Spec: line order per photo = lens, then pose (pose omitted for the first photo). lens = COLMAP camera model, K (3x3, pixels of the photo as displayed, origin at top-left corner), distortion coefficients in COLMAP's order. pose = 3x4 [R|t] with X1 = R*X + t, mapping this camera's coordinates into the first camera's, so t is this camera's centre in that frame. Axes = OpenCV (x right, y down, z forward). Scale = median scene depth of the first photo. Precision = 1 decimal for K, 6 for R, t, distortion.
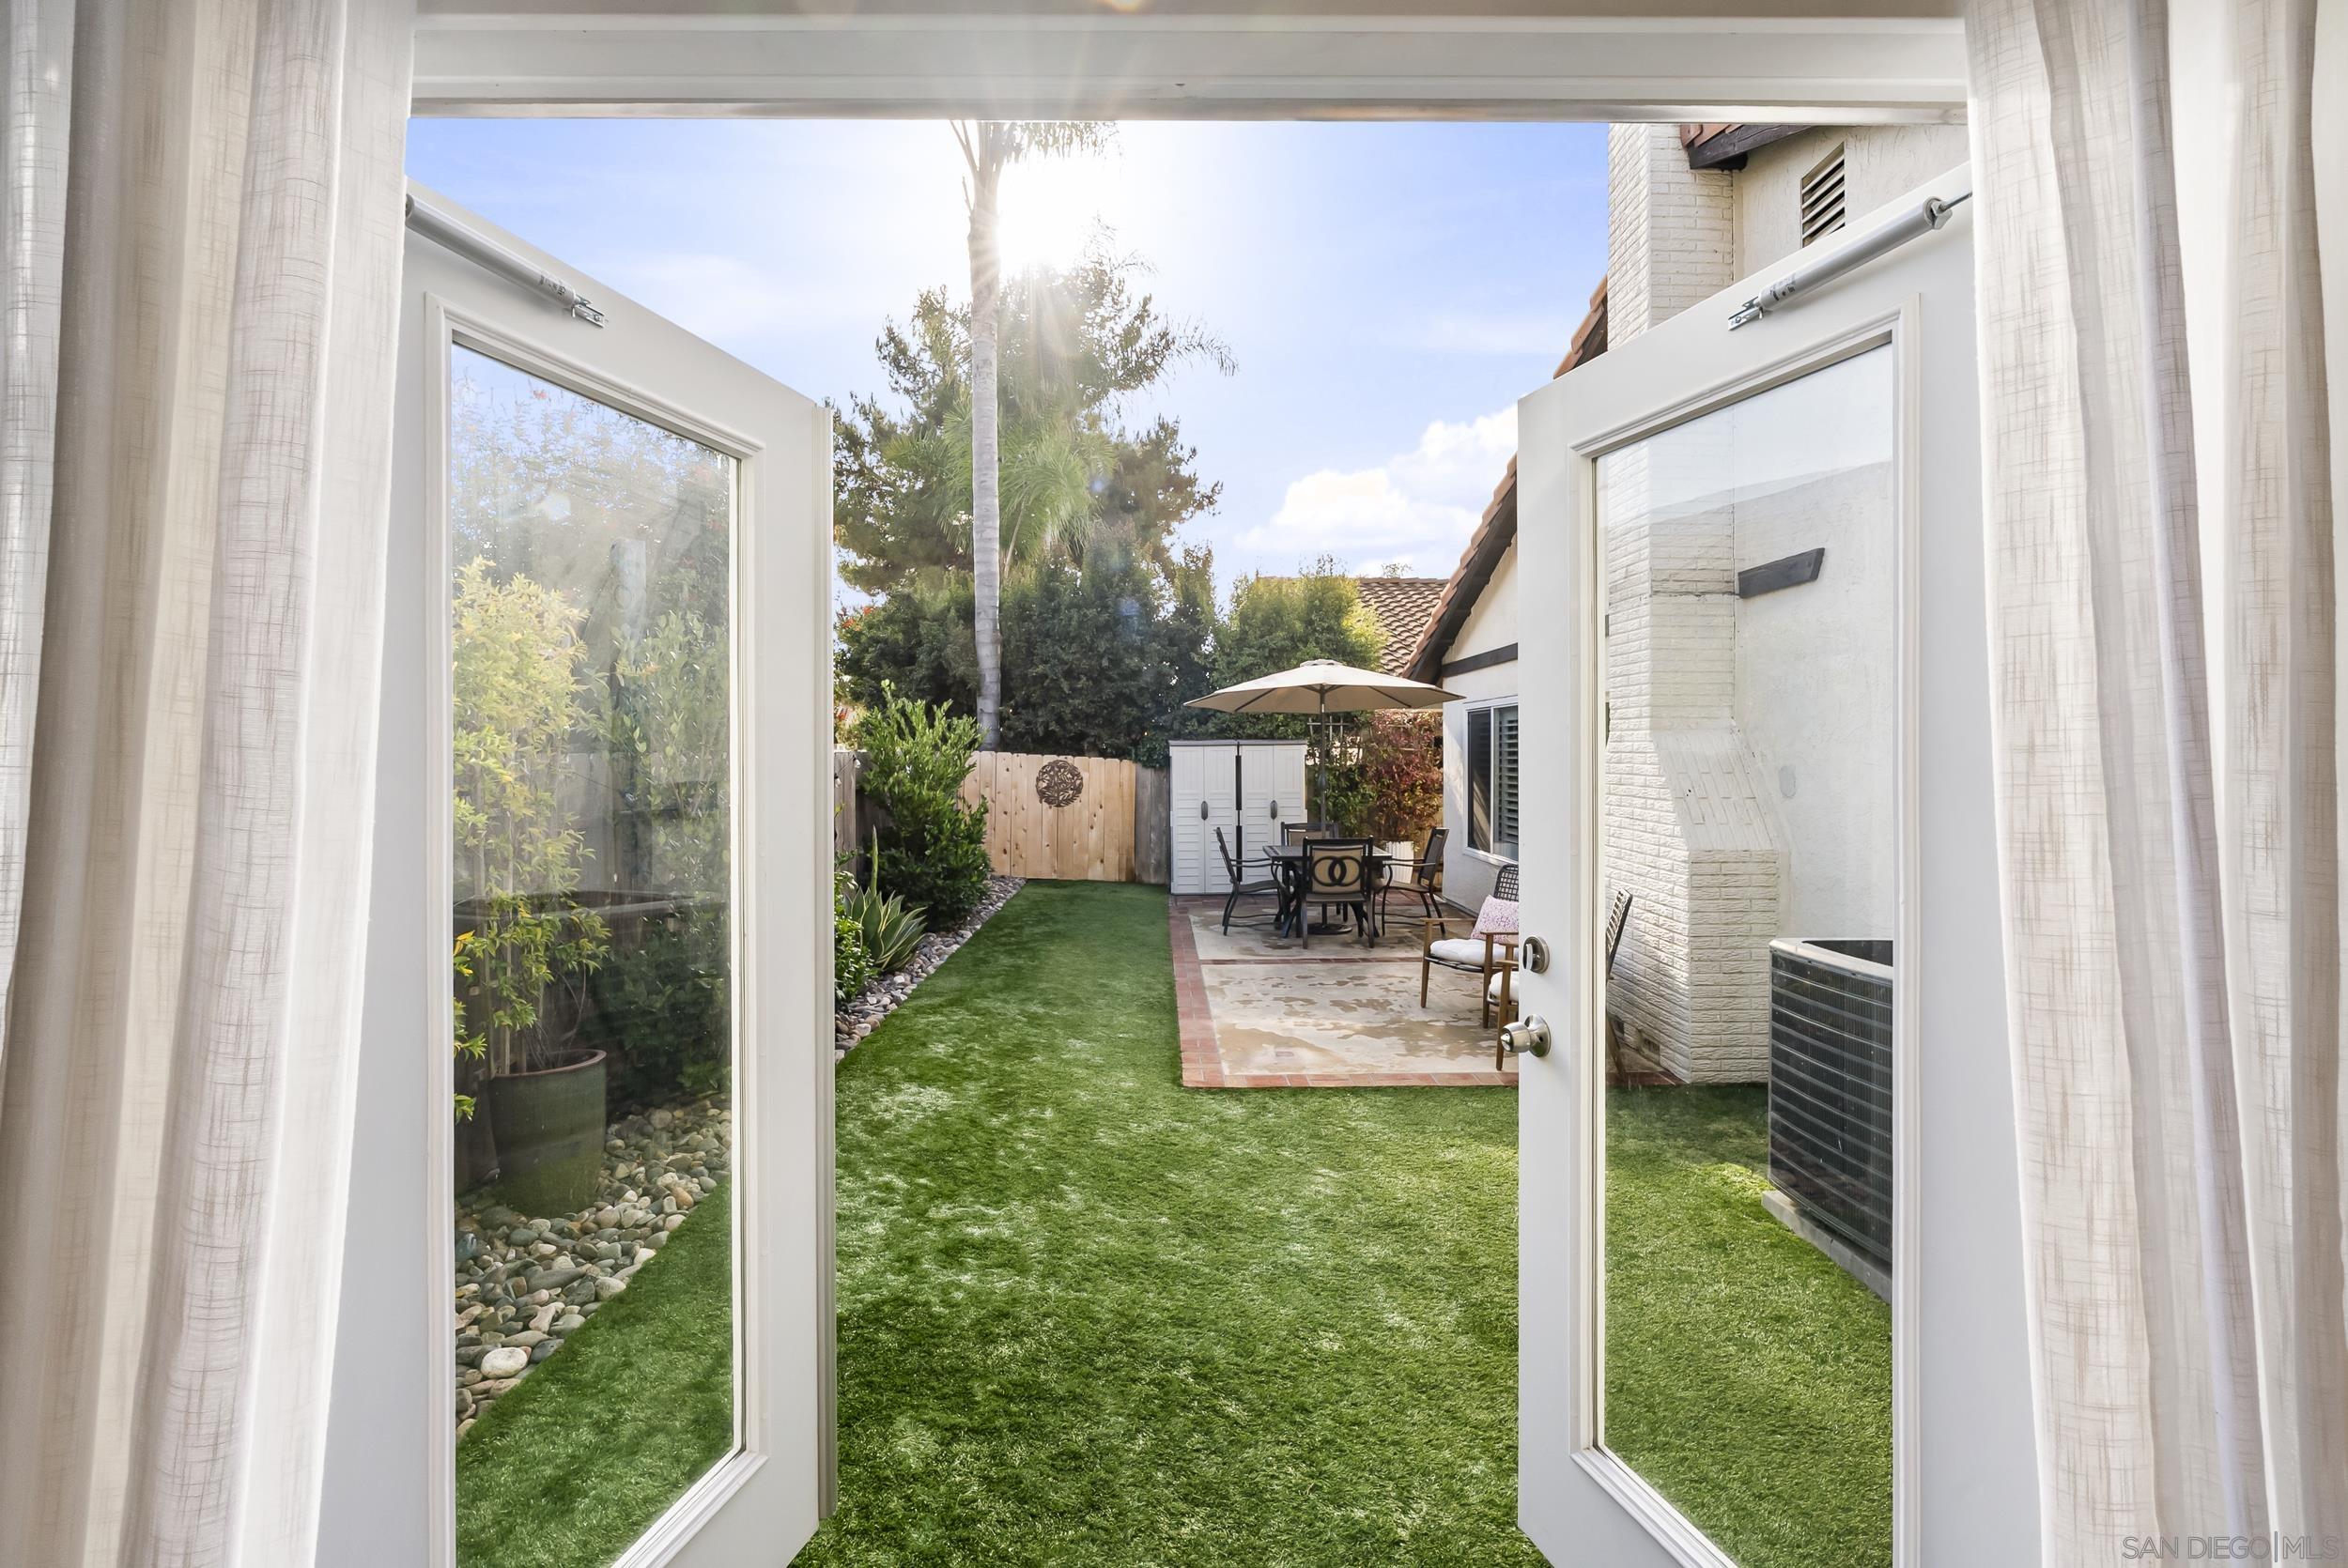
lens RADIAL K [[1071.7, 0, 1187.1], [0, 1071.7, 755.0], [0, 0, 1]] dist [-0.001973, 0.000173]
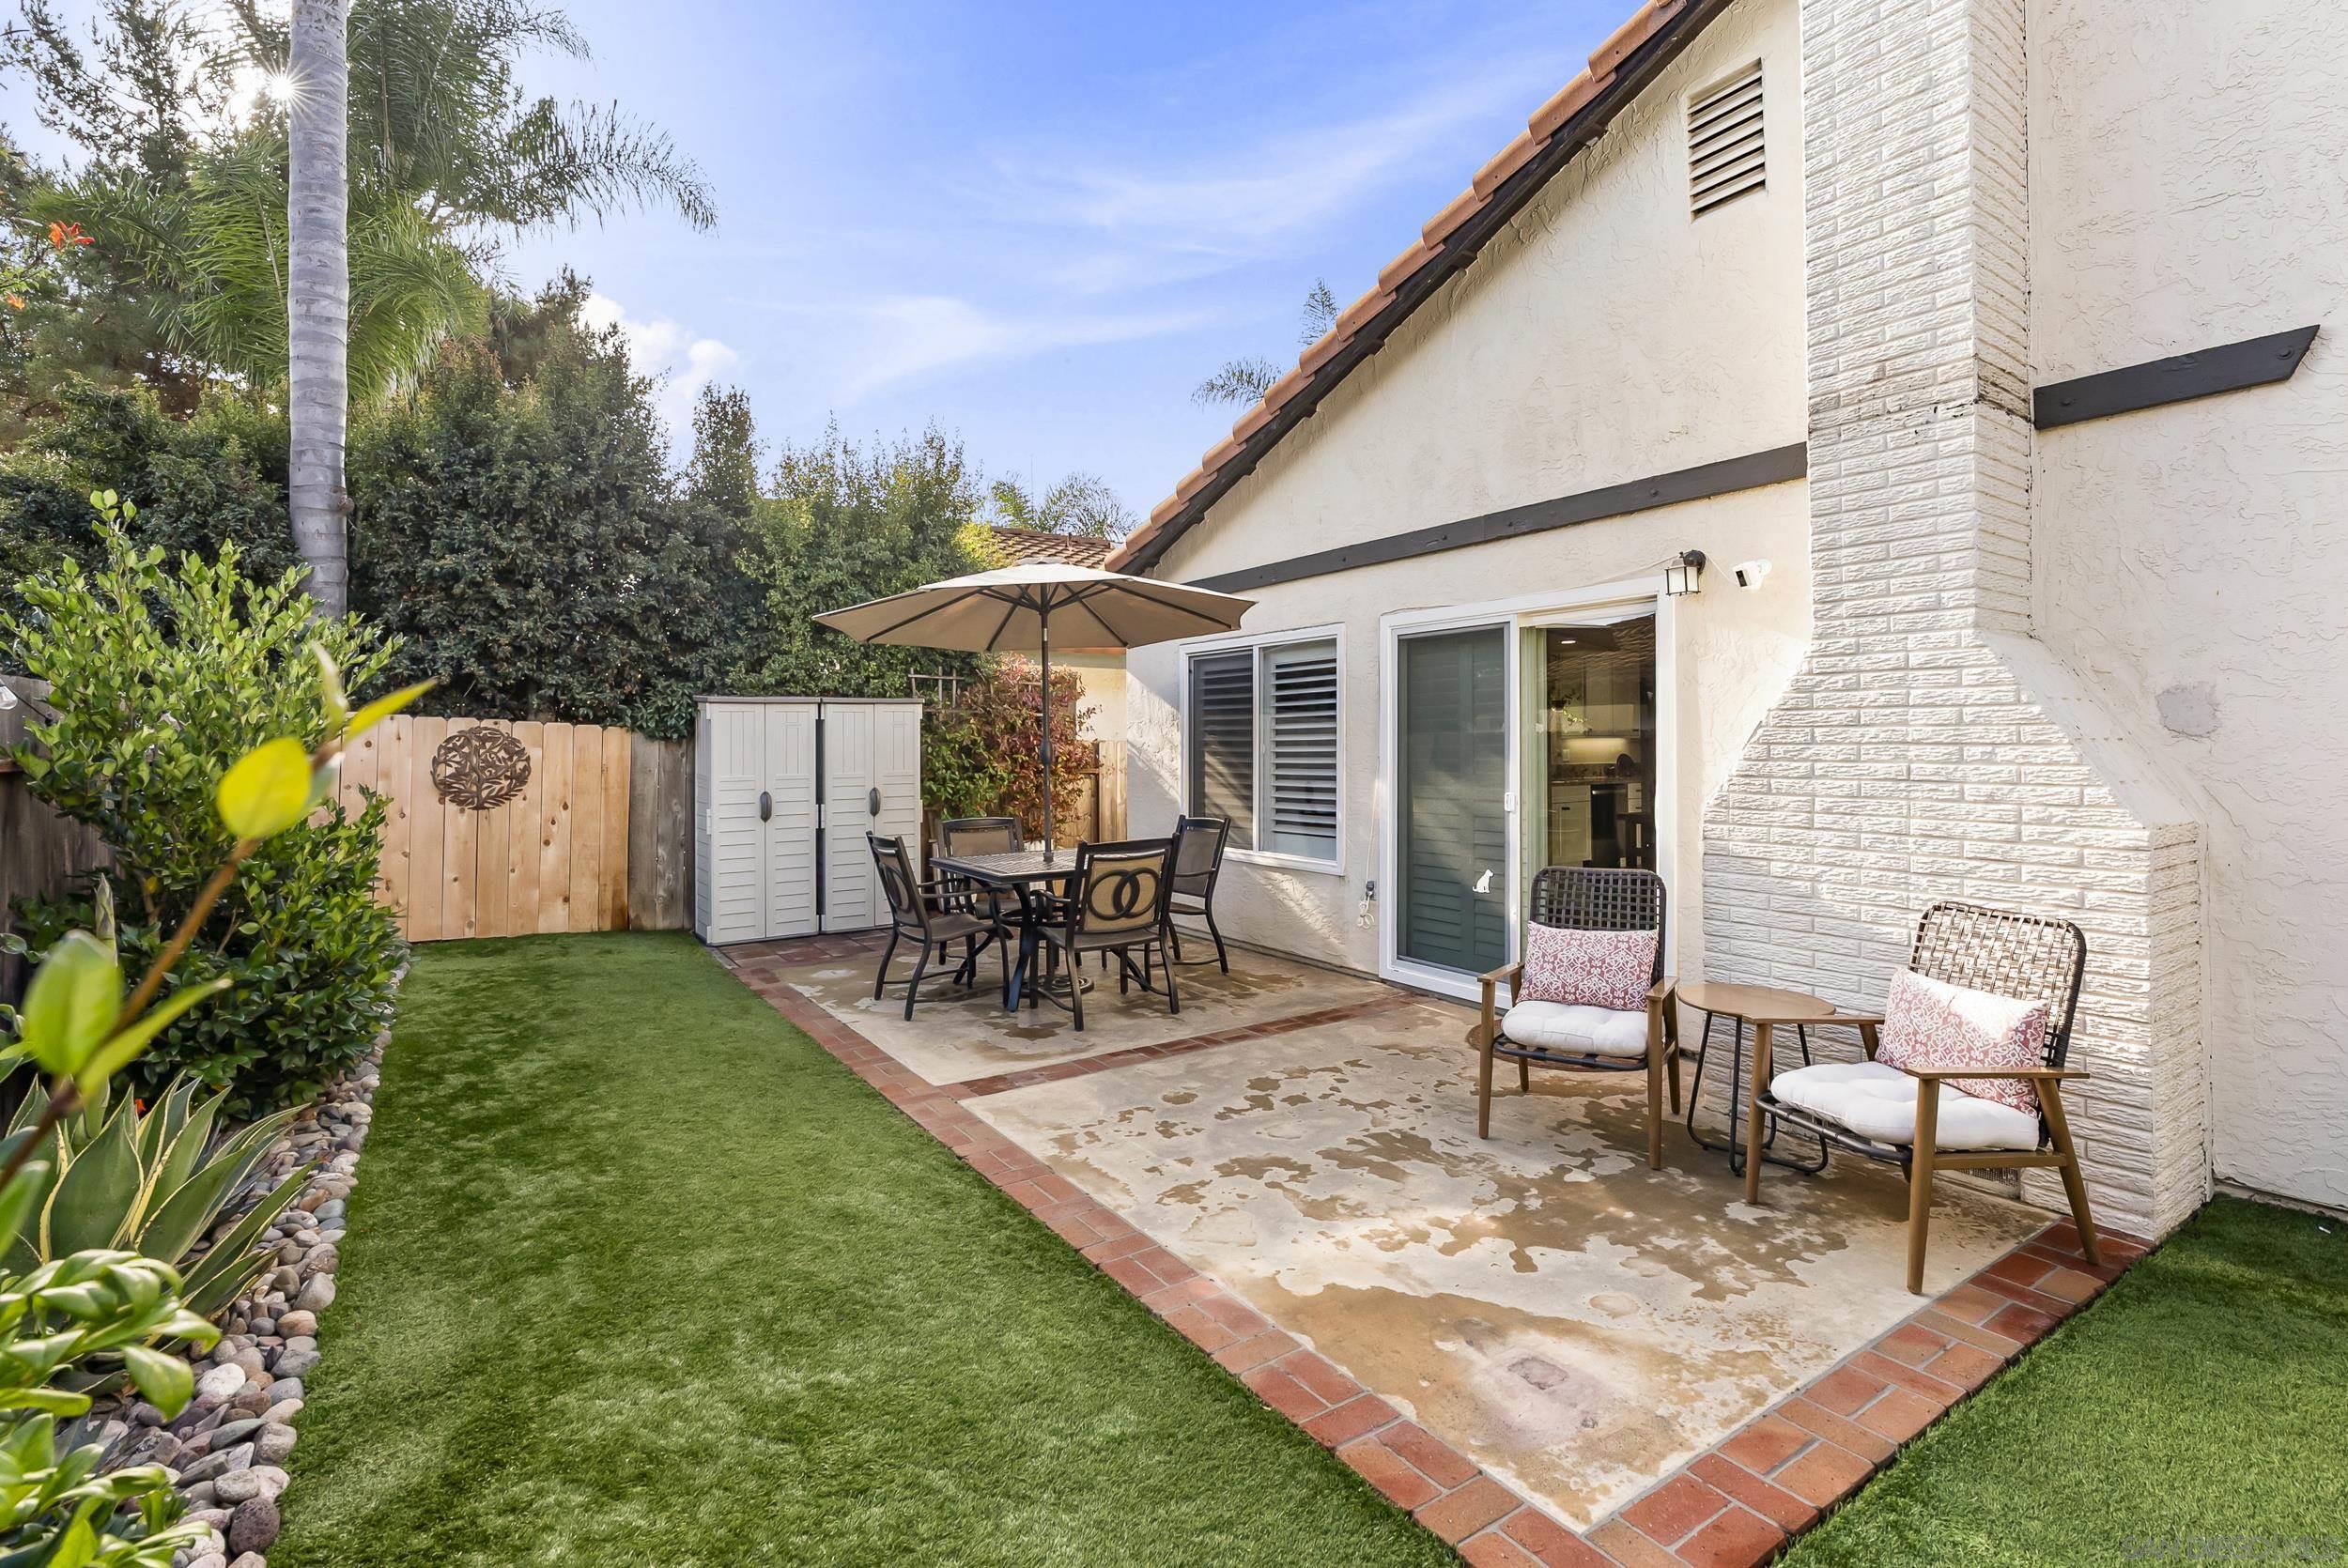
lens RADIAL K [[1069.1, 0, 1176.4], [0, 1069.1, 726.0], [0, 0, 1]] dist [-0.002507, 0.000652]
pose [[0.845365, 0.005668, 0.534159, -0.111746], [0.005602, 0.999795, -0.019475, 0.017548], [-0.534159, 0.019456, 0.845160, 0.328990]]
